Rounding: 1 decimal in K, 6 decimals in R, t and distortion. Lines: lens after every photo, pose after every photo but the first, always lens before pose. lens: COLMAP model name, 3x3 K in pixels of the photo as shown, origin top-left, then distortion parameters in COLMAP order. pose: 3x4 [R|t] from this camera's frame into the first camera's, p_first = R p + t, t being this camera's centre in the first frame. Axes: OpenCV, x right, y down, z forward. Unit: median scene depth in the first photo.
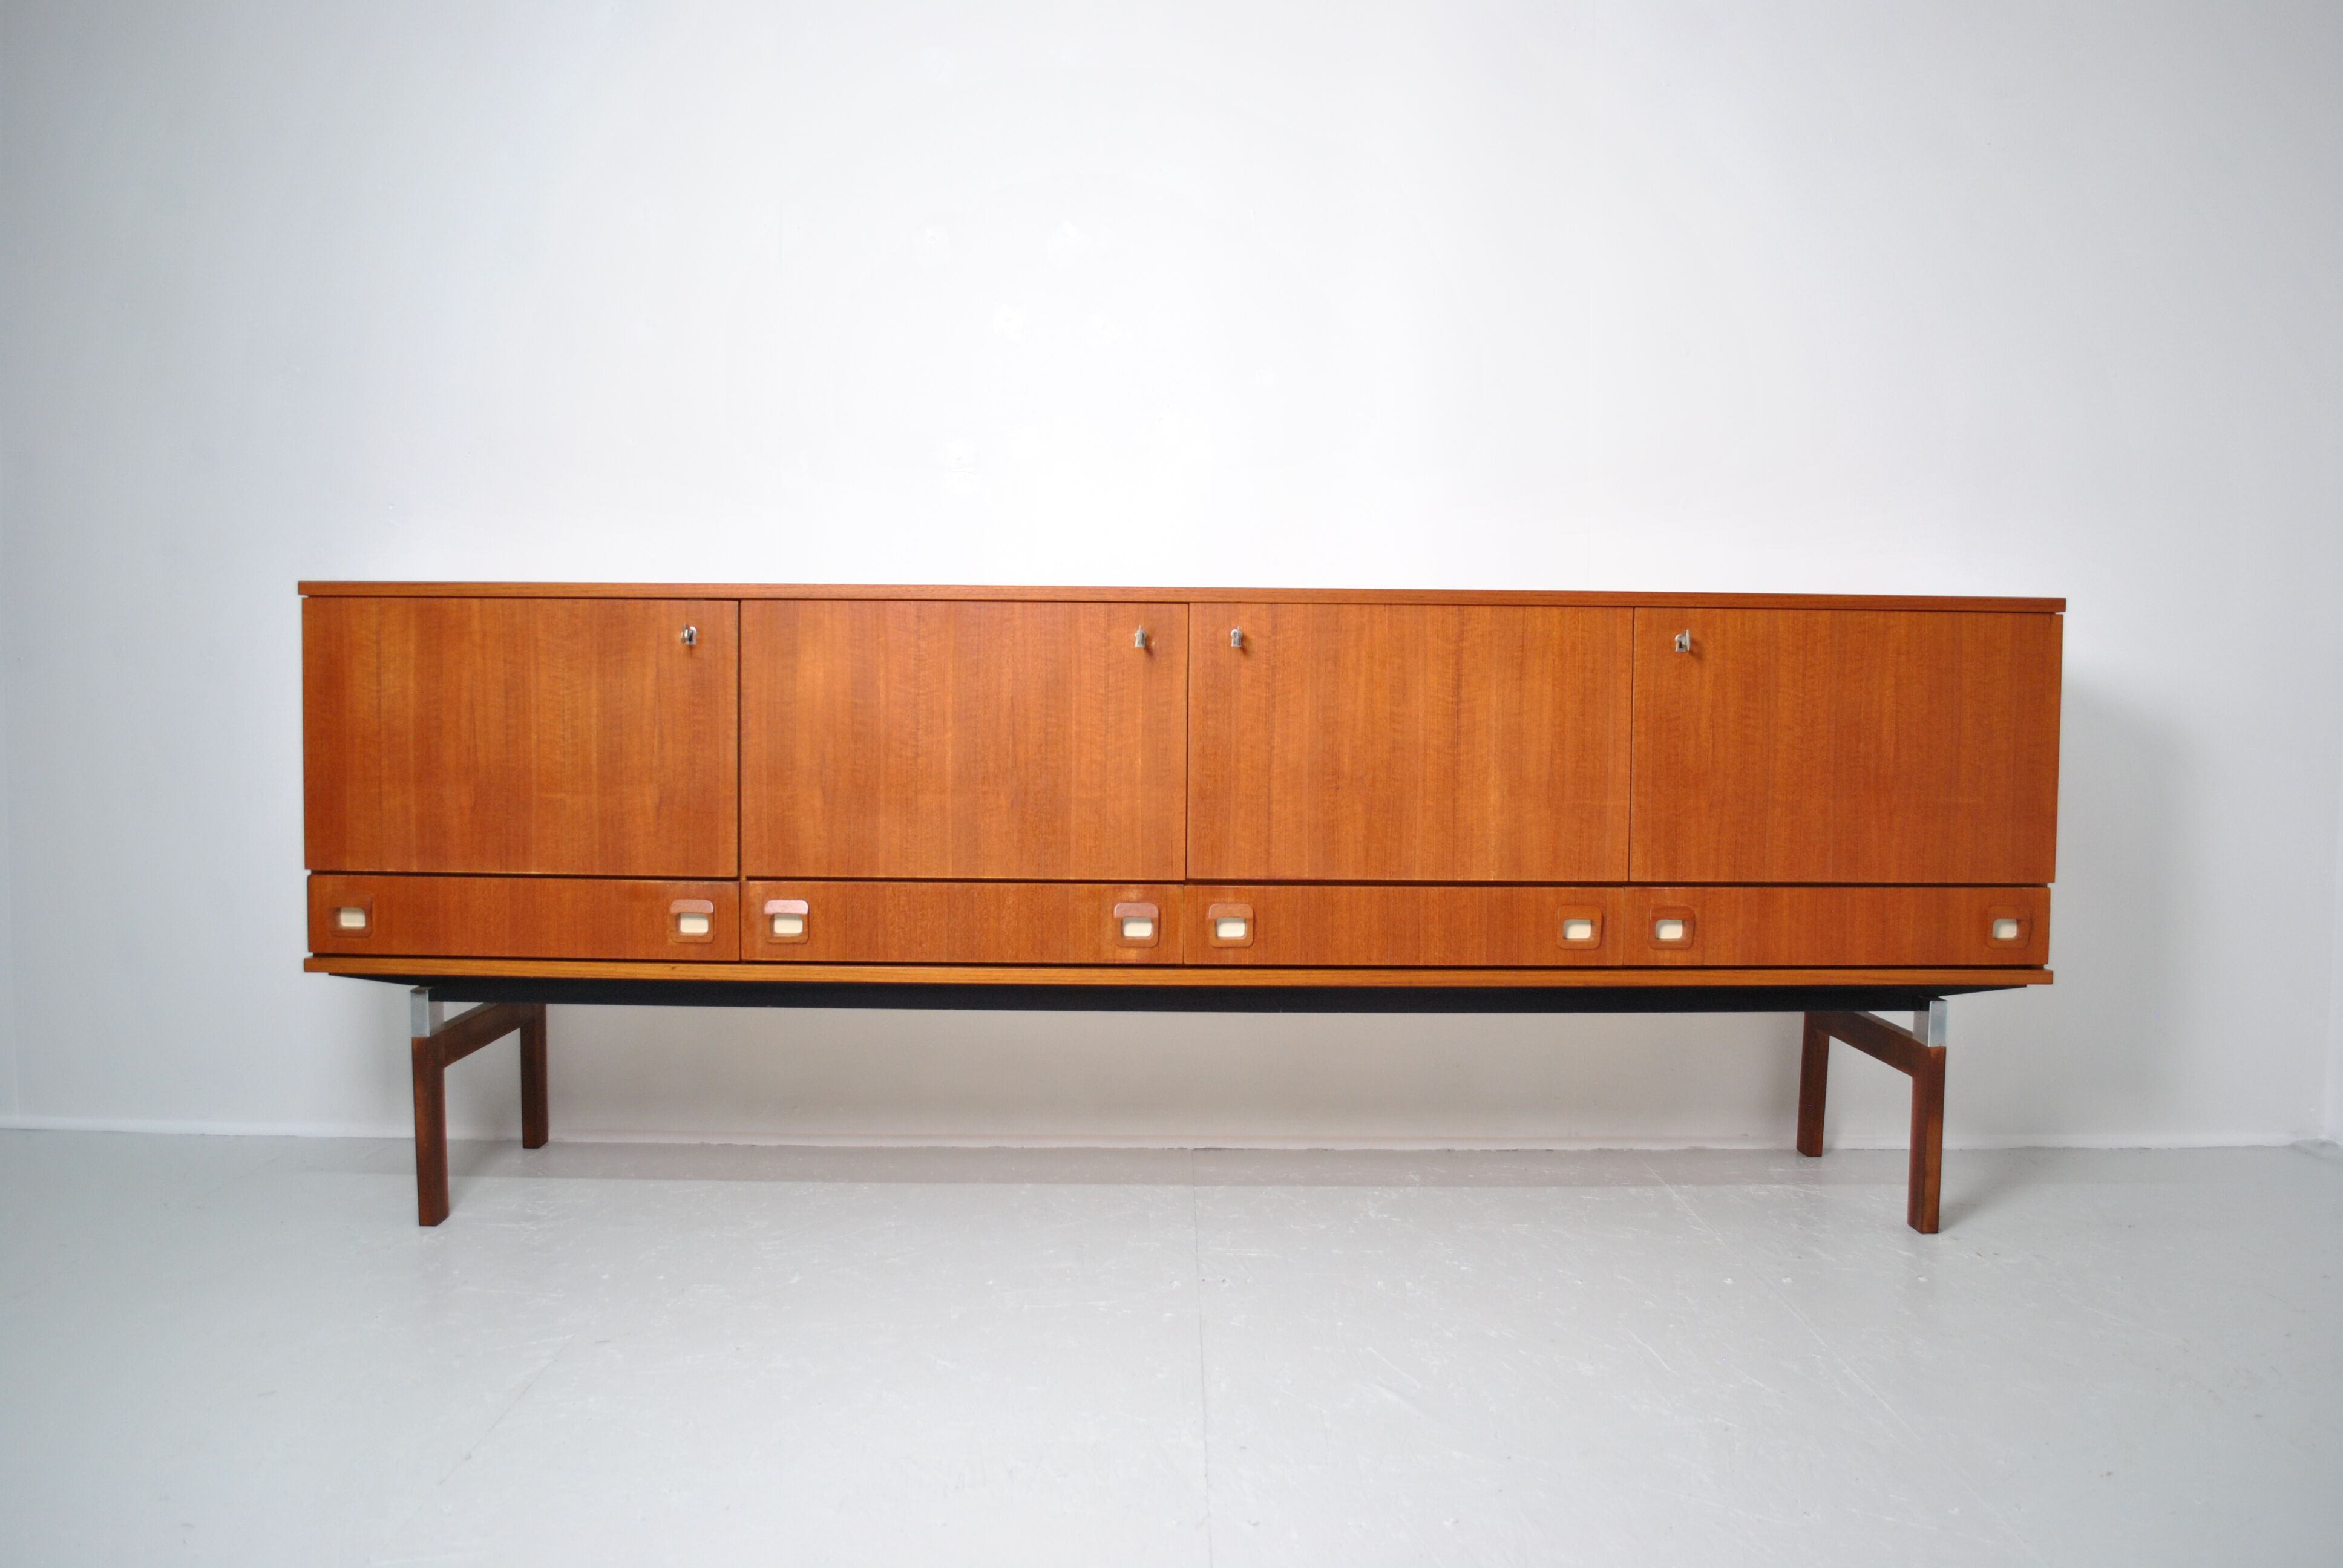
lens RADIAL K [[1854.0, 0, 1152.6], [0, 1854.0, 788.4], [0, 0, 1]] dist [-0.086874, 0.012073]
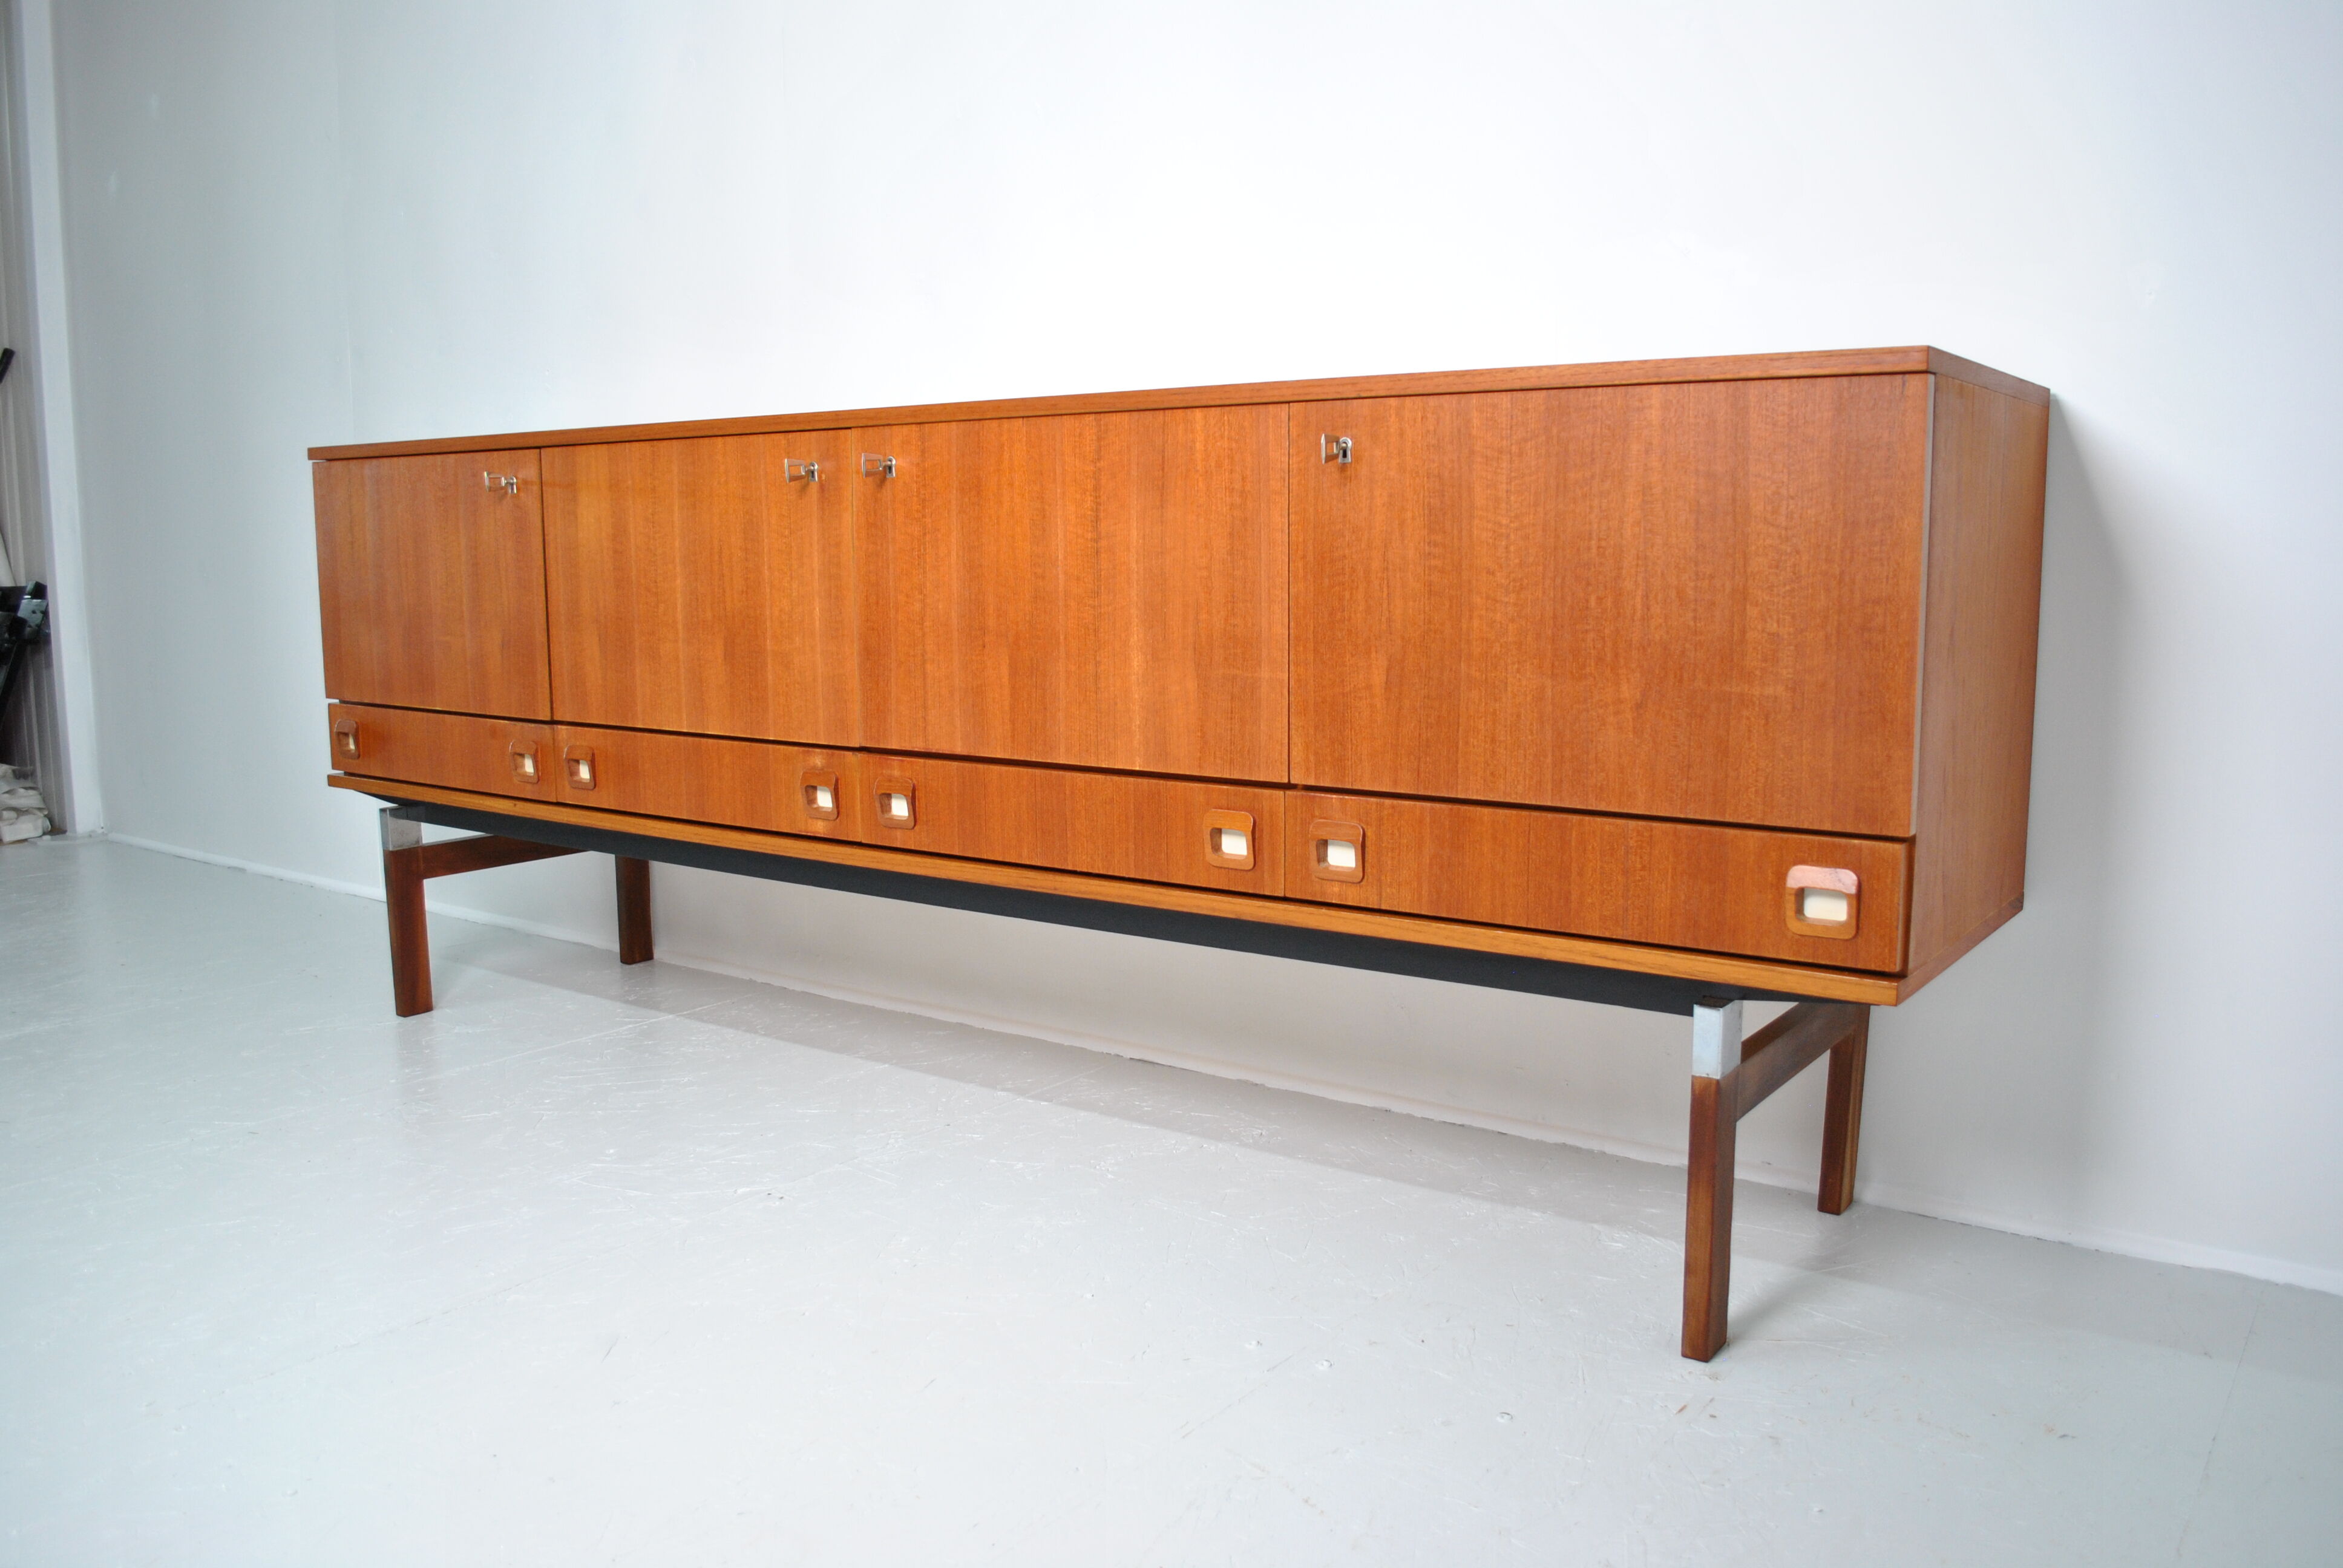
lens RADIAL K [[1854.0, 0, 1171.0], [0, 1854.0, 773.7], [0, 0, 1]] dist [-0.086874, 0.012073]
pose [[0.804509, 0.063645, -0.590521, 0.656187], [-0.017689, 0.996369, 0.083287, -0.013496], [0.593678, -0.056560, 0.802713, 0.385713]]
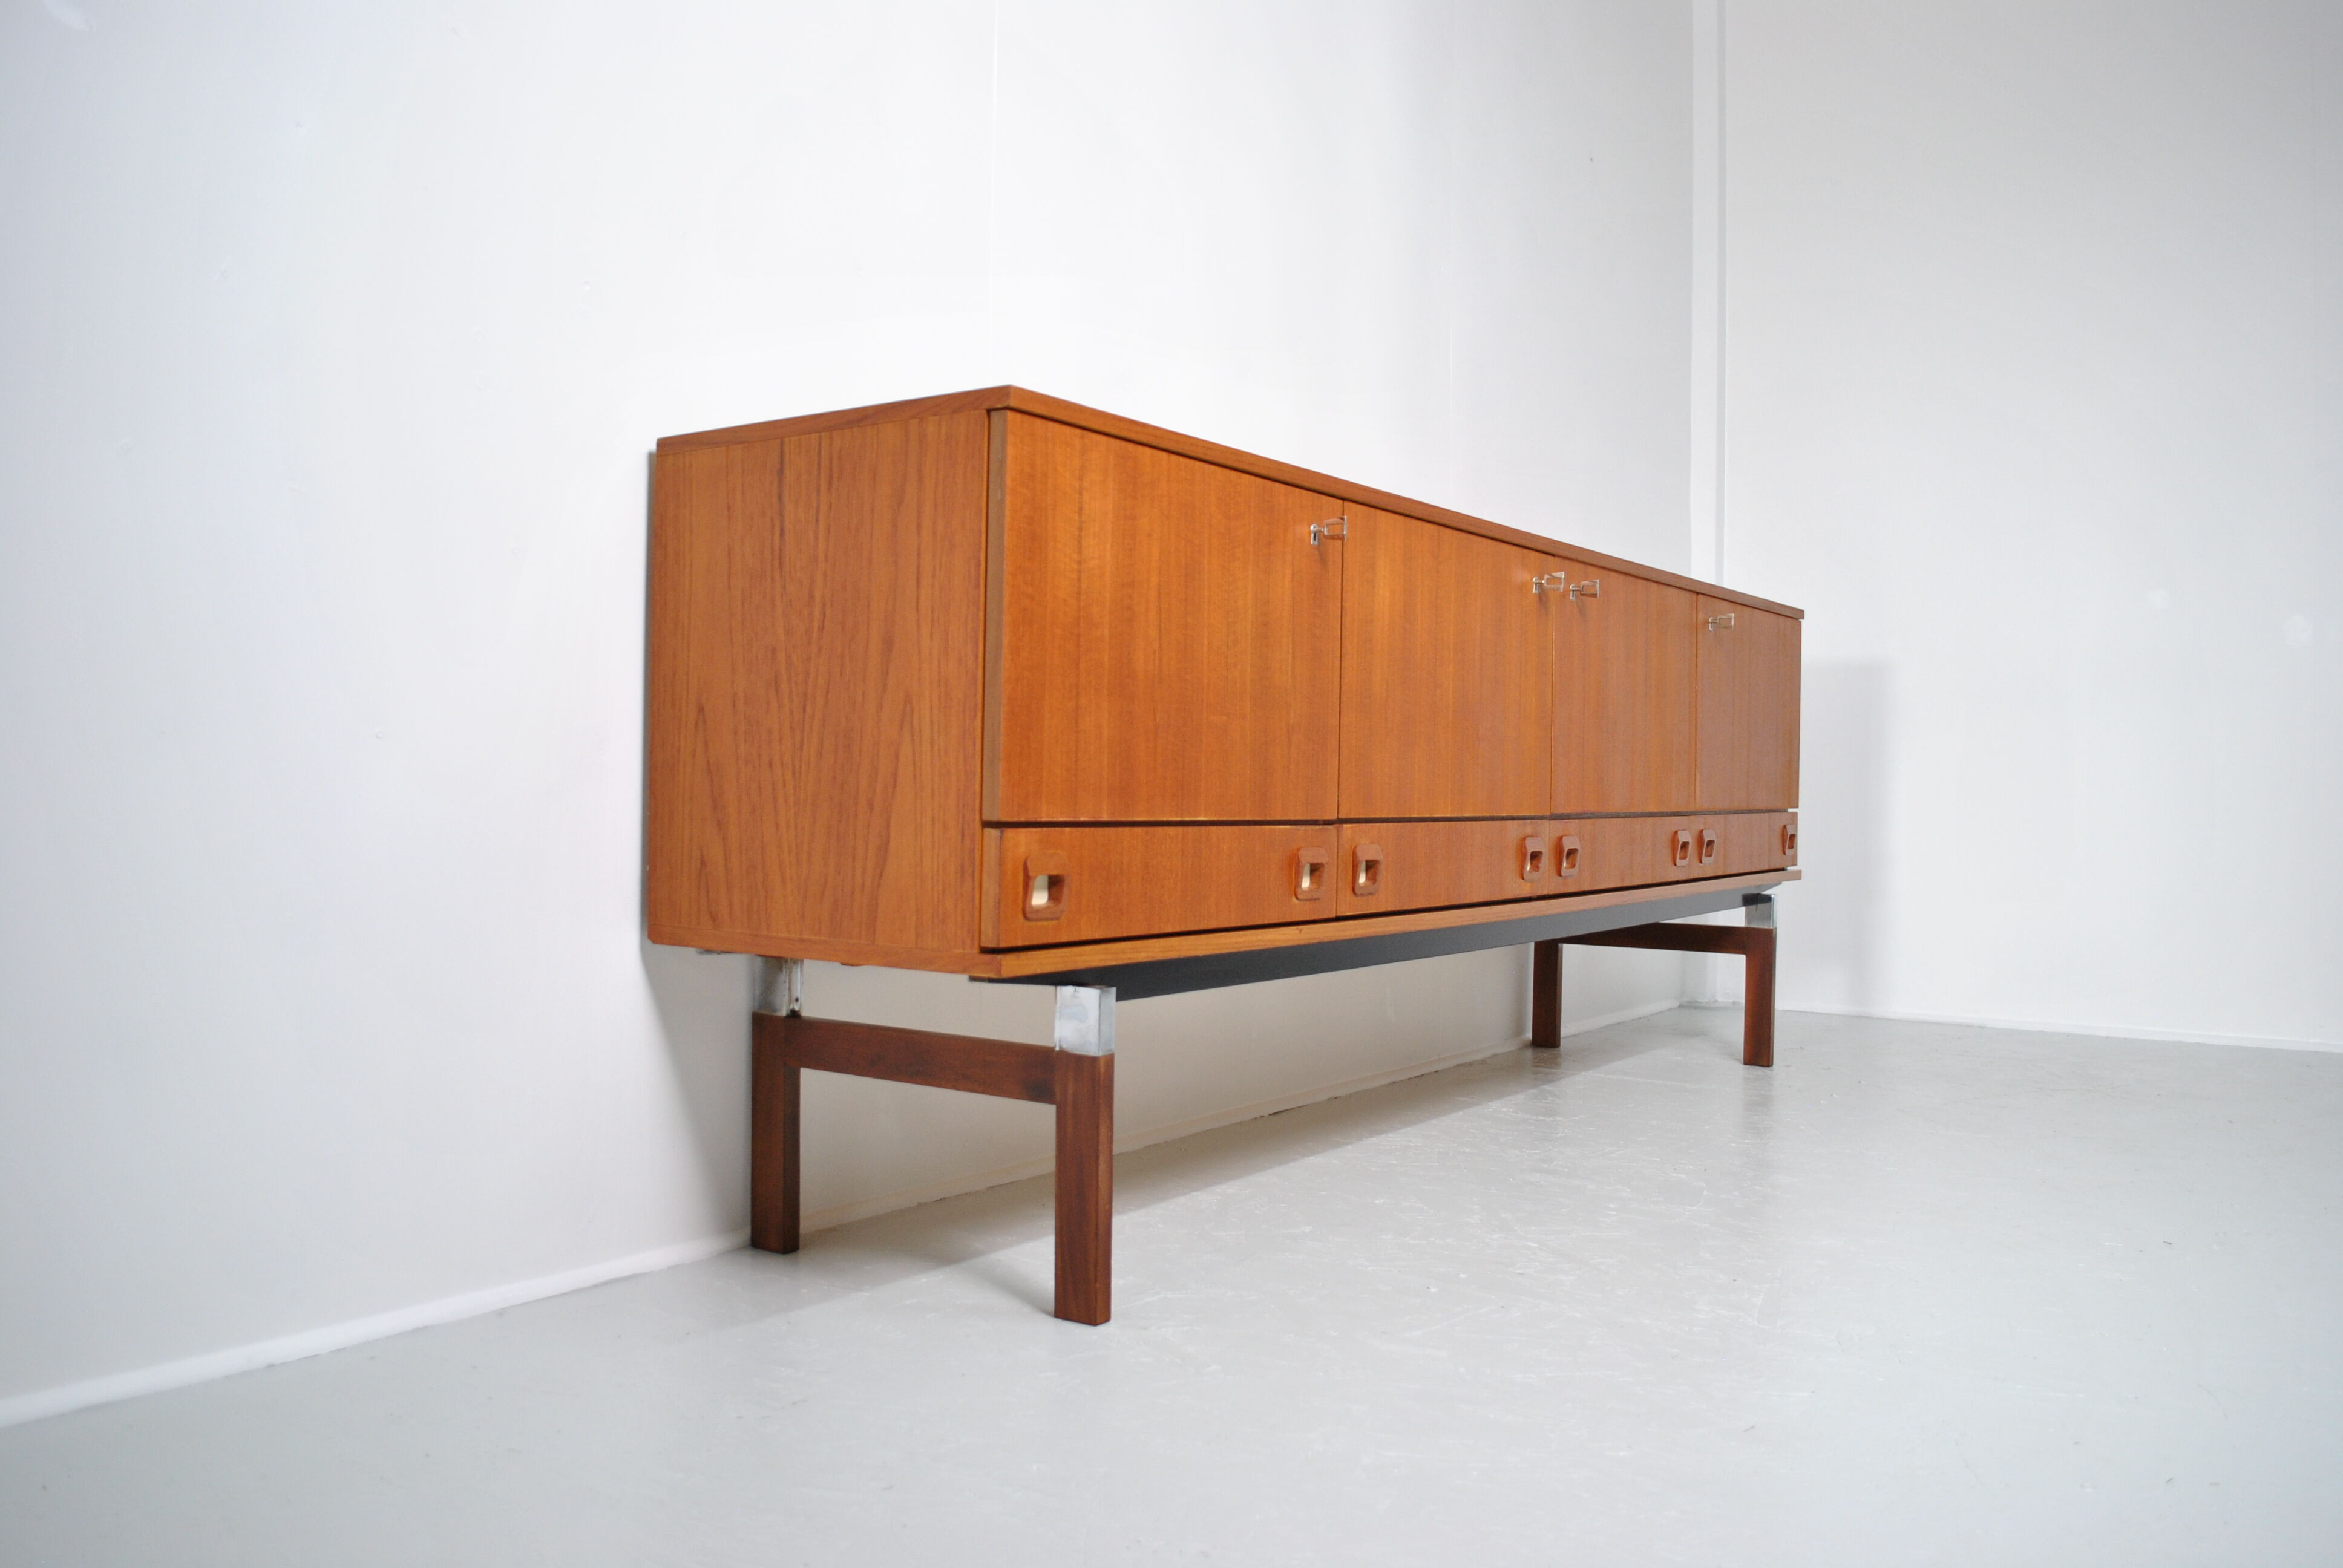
lens RADIAL K [[1854.0, 0, 1182.2], [0, 1854.0, 780.8], [0, 0, 1]] dist [-0.086874, 0.012073]
pose [[0.579054, 0.000041, 0.815289, -0.973946], [0.034240, 0.999117, -0.024369, 0.048804], [-0.814570, 0.042026, 0.578541, 0.558488]]
